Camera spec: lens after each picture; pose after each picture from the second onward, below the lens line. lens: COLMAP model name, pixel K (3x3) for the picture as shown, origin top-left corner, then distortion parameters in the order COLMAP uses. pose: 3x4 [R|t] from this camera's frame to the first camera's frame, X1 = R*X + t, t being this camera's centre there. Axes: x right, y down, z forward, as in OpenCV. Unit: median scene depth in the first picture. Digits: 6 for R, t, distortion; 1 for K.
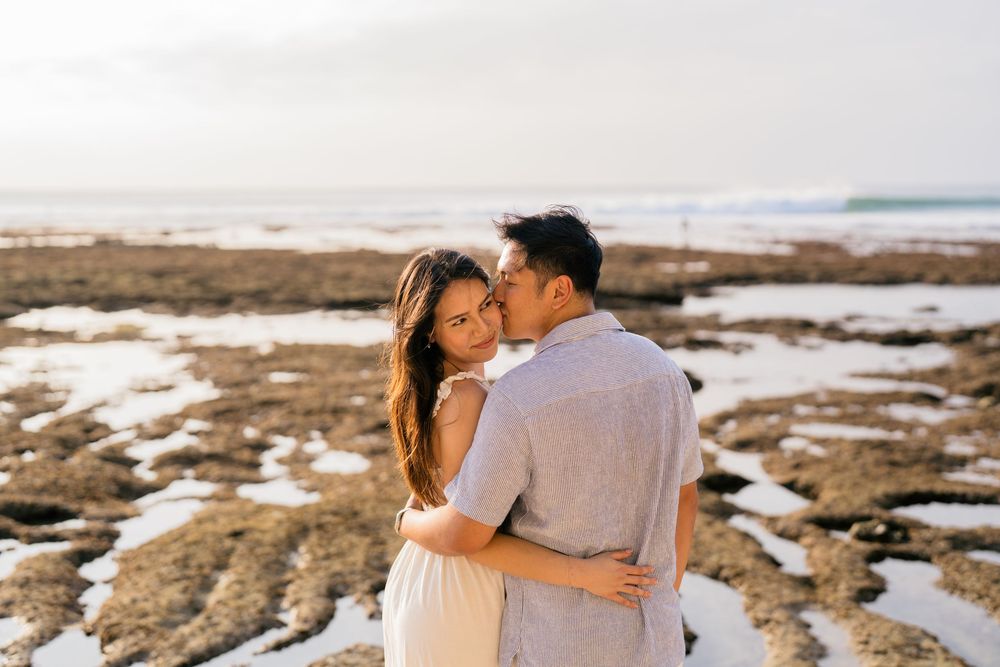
lens RADIAL K [[1476.0, 0, 518.9], [0, 1476.0, 334.1], [0, 0, 1]] dist [-0.020706, 0.091950]
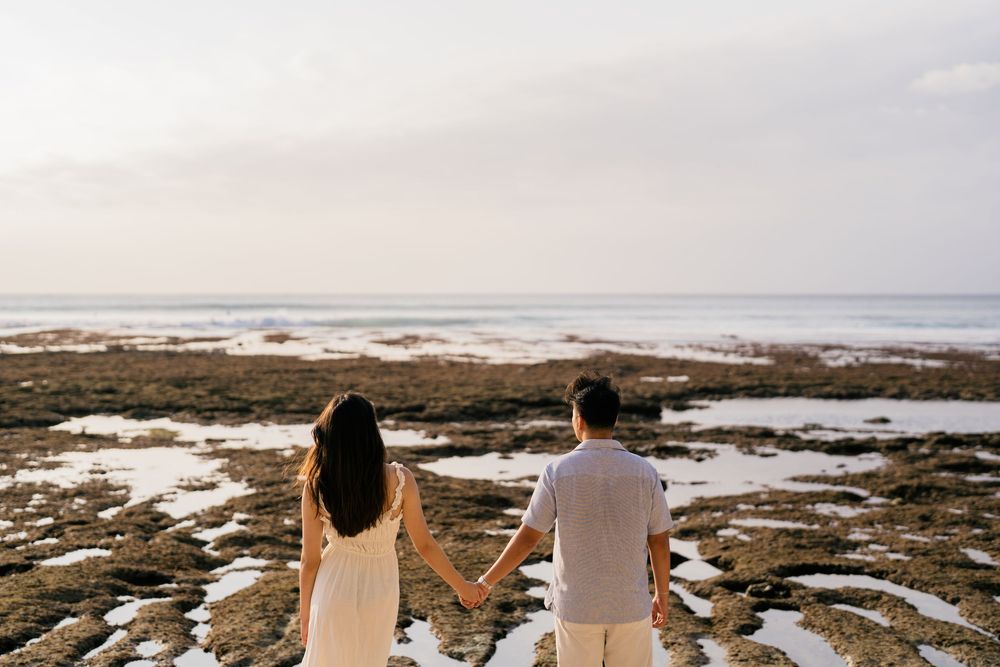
lens RADIAL K [[1476.0, 0, 518.9], [0, 1476.0, 334.1], [0, 0, 1]] dist [-0.020706, 0.091950]
pose [[0.999979, 0.005940, 0.002697, 0.008107], [-0.005733, 0.997457, -0.071034, -0.004703], [-0.003112, 0.071017, 0.997470, -0.366000]]
